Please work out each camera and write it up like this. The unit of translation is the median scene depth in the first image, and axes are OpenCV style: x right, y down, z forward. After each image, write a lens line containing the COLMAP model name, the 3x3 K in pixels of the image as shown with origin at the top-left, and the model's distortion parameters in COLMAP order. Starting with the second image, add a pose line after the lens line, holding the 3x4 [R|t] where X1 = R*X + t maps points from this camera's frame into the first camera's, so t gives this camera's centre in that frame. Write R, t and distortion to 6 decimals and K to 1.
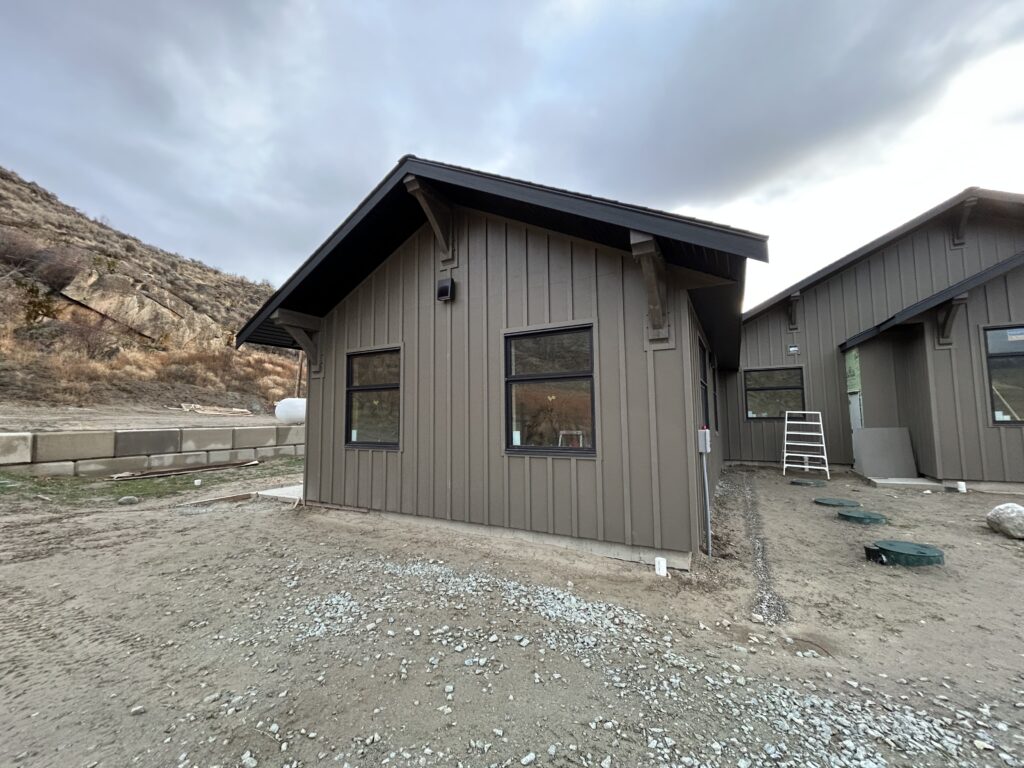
lens RADIAL K [[412.2, 0, 513.4], [0, 412.2, 383.7], [0, 0, 1]] dist [0.003476, -0.000452]
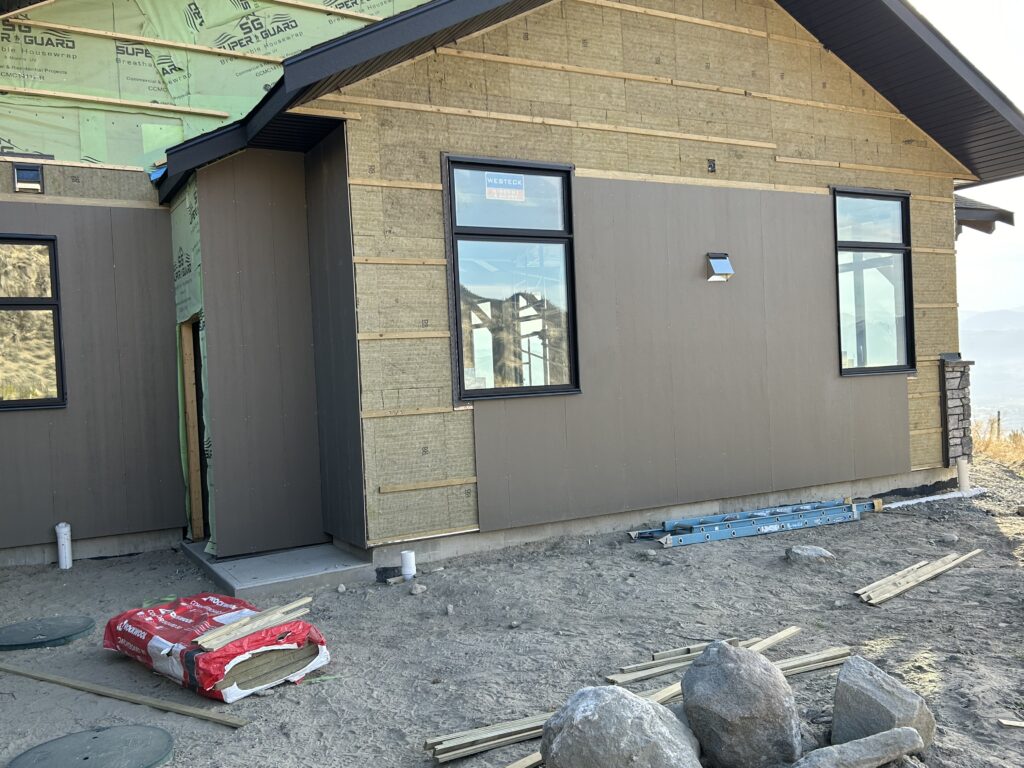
lens RADIAL K [[892.7, 0, 509.4], [0, 892.7, 400.0], [0, 0, 1]] dist [0.038383, -0.004797]
pose [[0.539282, -0.035956, 0.841358, 0.403533], [-0.027314, 0.997816, 0.060150, 0.041169], [-0.841682, -0.055419, 0.537122, 0.444355]]
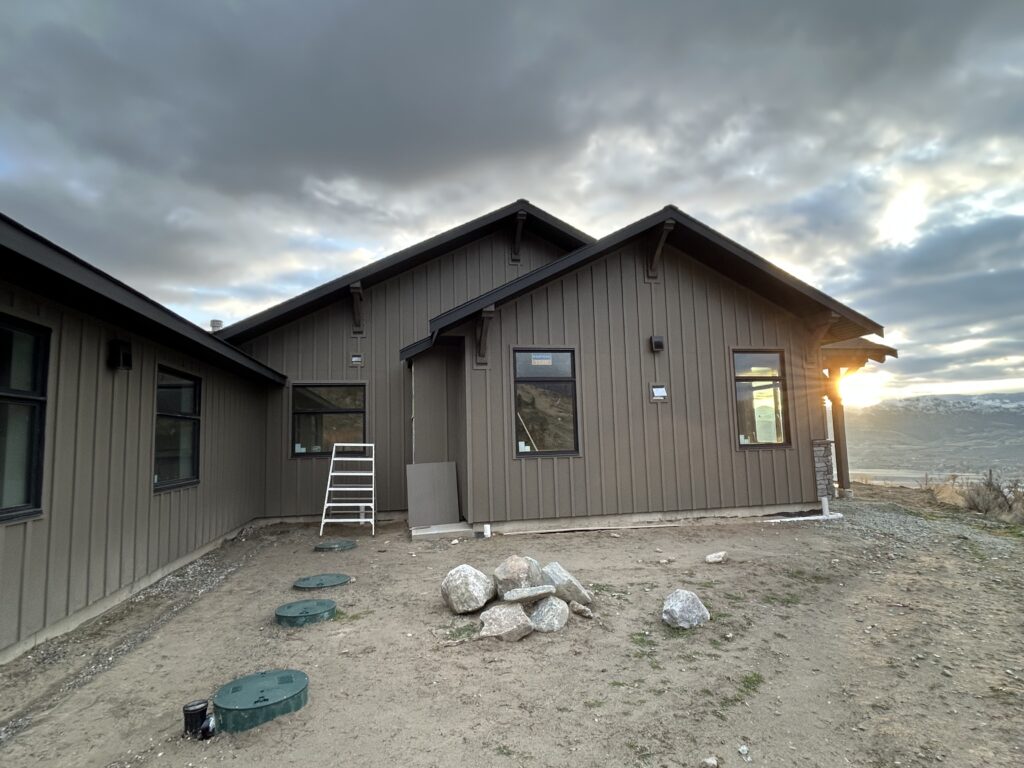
lens RADIAL K [[539.9, 0, 514.4], [0, 539.9, 386.6], [0, 0, 1]] dist [0.003926, -0.002579]
pose [[0.761798, 0.054074, 0.645554, 0.359522], [-0.032078, 0.998436, -0.045779, 0.000847], [-0.647020, 0.014166, 0.762341, 0.099063]]
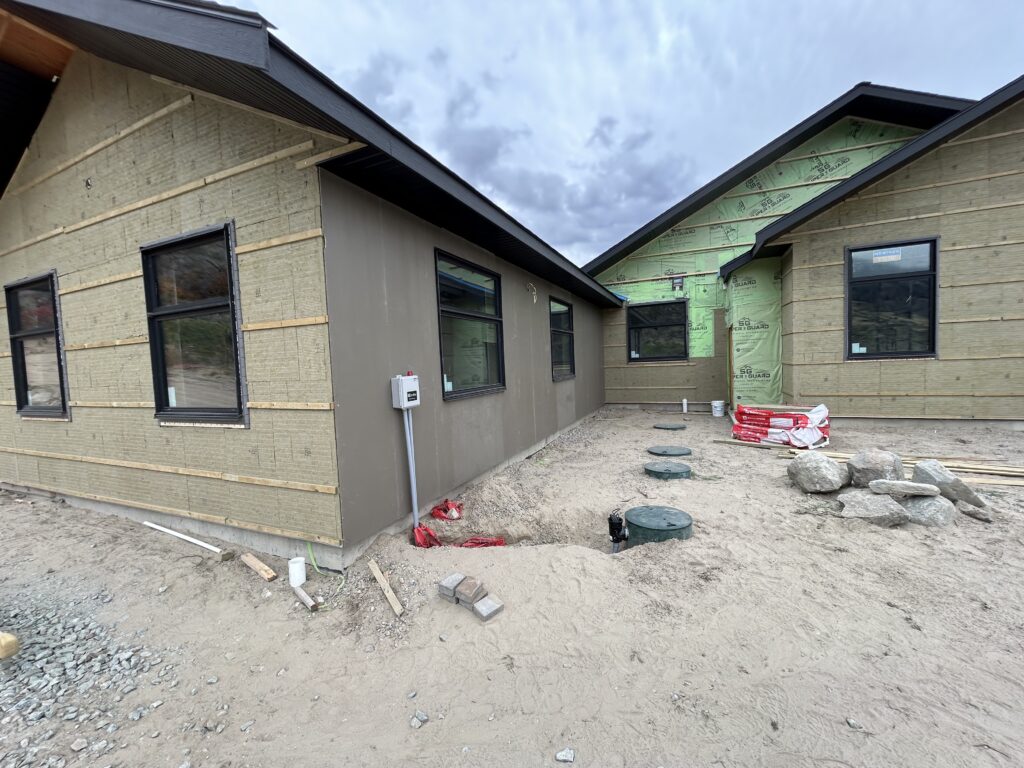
lens RADIAL K [[412.2, 0, 514.8], [0, 412.2, 385.6], [0, 0, 1]] dist [0.003476, -0.000452]
pose [[0.995604, -0.034223, 0.087186, 0.313634], [0.022317, 0.990723, 0.134049, 0.019109], [-0.090965, -0.131514, 0.987132, 0.143513]]
